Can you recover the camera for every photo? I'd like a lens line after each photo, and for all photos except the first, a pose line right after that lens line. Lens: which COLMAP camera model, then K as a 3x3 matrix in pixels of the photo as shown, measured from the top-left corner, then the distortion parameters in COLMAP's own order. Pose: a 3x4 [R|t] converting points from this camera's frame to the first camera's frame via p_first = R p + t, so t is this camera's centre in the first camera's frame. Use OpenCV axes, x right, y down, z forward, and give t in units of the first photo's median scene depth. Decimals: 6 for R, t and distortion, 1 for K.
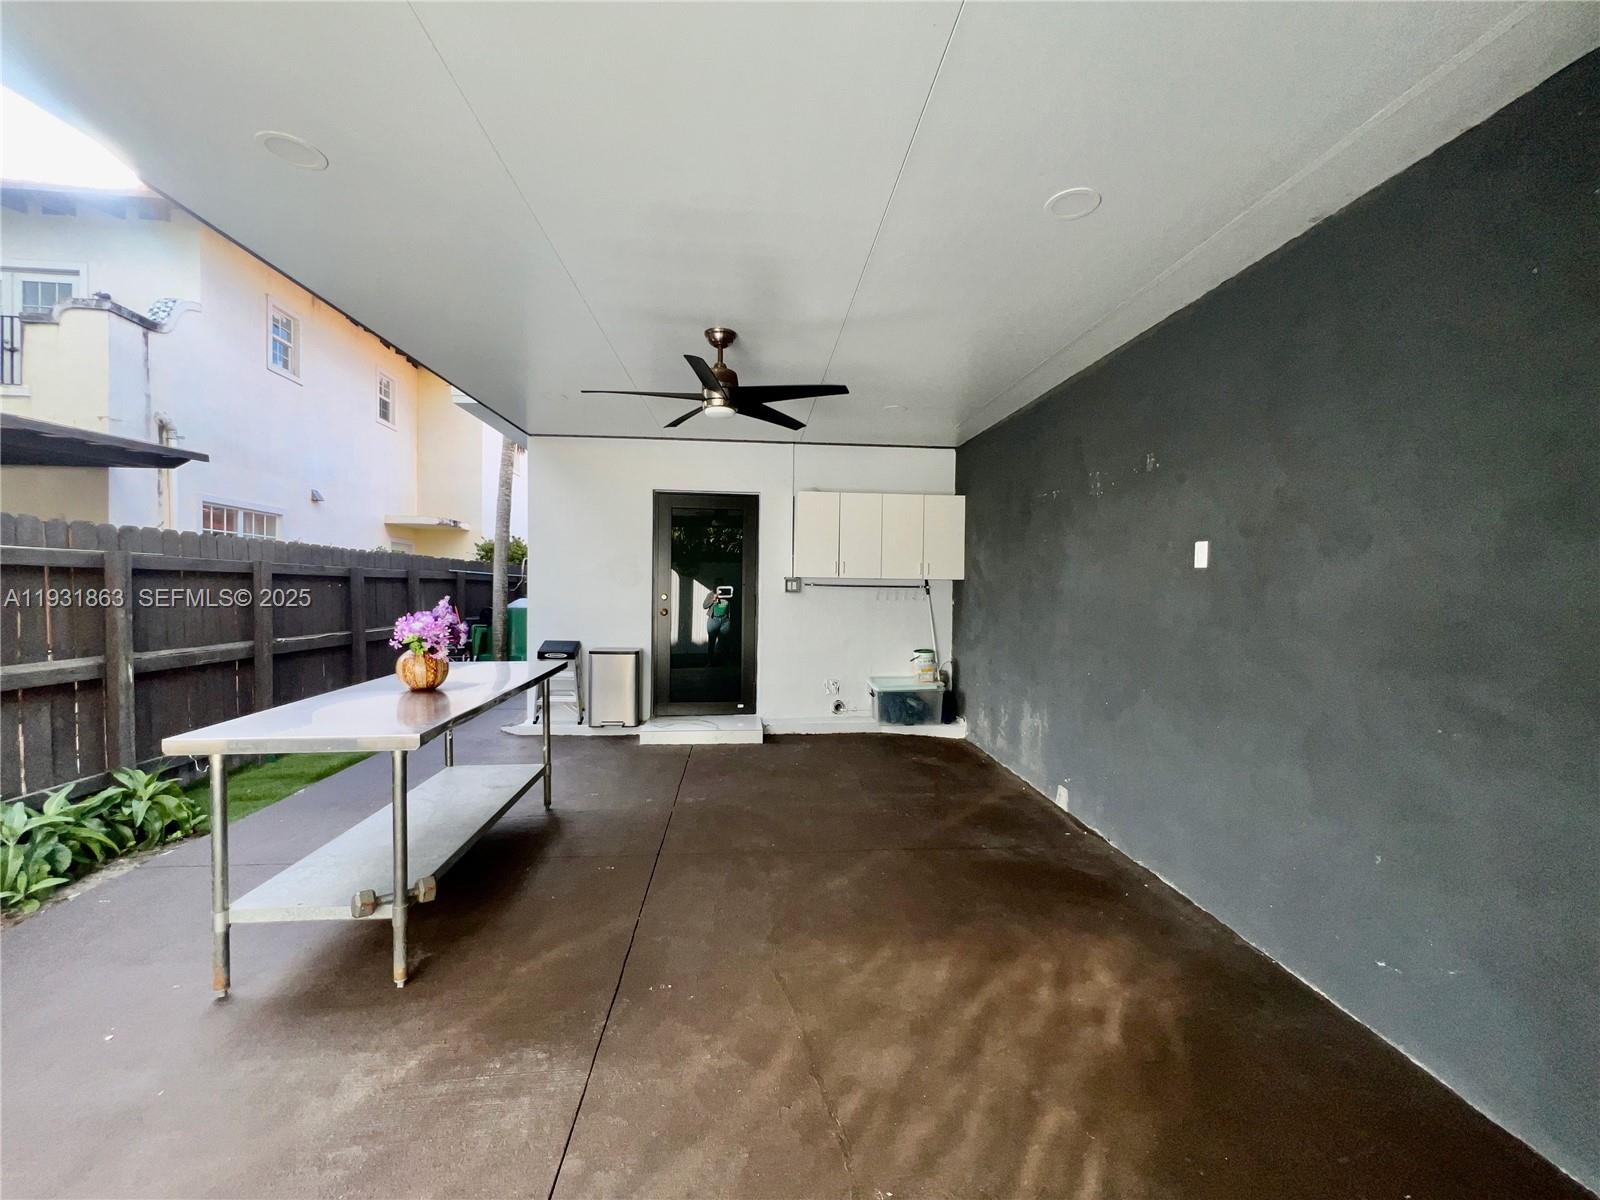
lens RADIAL K [[639.0, 0, 801.3], [0, 639.0, 602.8], [0, 0, 1]] dist [-0.002334, 0.000218]
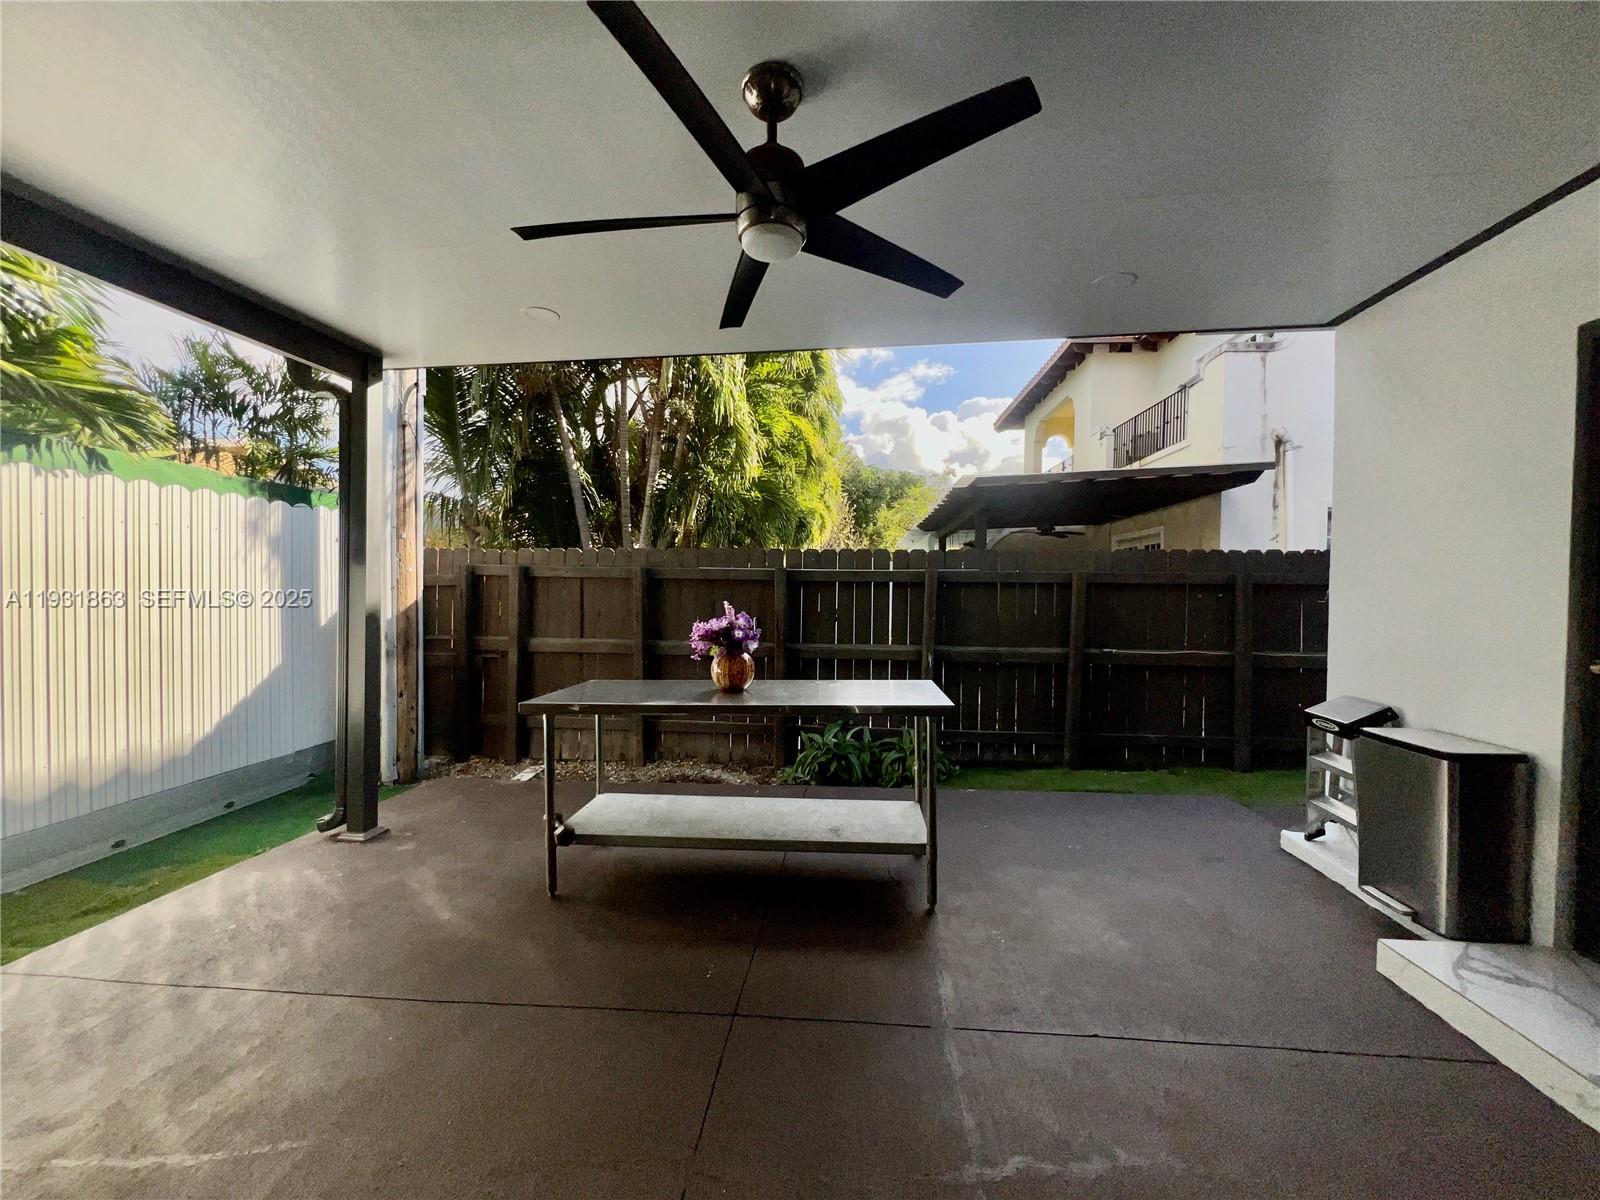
lens RADIAL K [[639.0, 0, 799.9], [0, 639.0, 601.0], [0, 0, 1]] dist [-0.002334, 0.000218]
pose [[-0.187962, 0.004067, -0.982168, 0.266828], [-0.029243, 0.999525, 0.009735, -0.015379], [0.981741, 0.030551, -0.187754, 0.821324]]
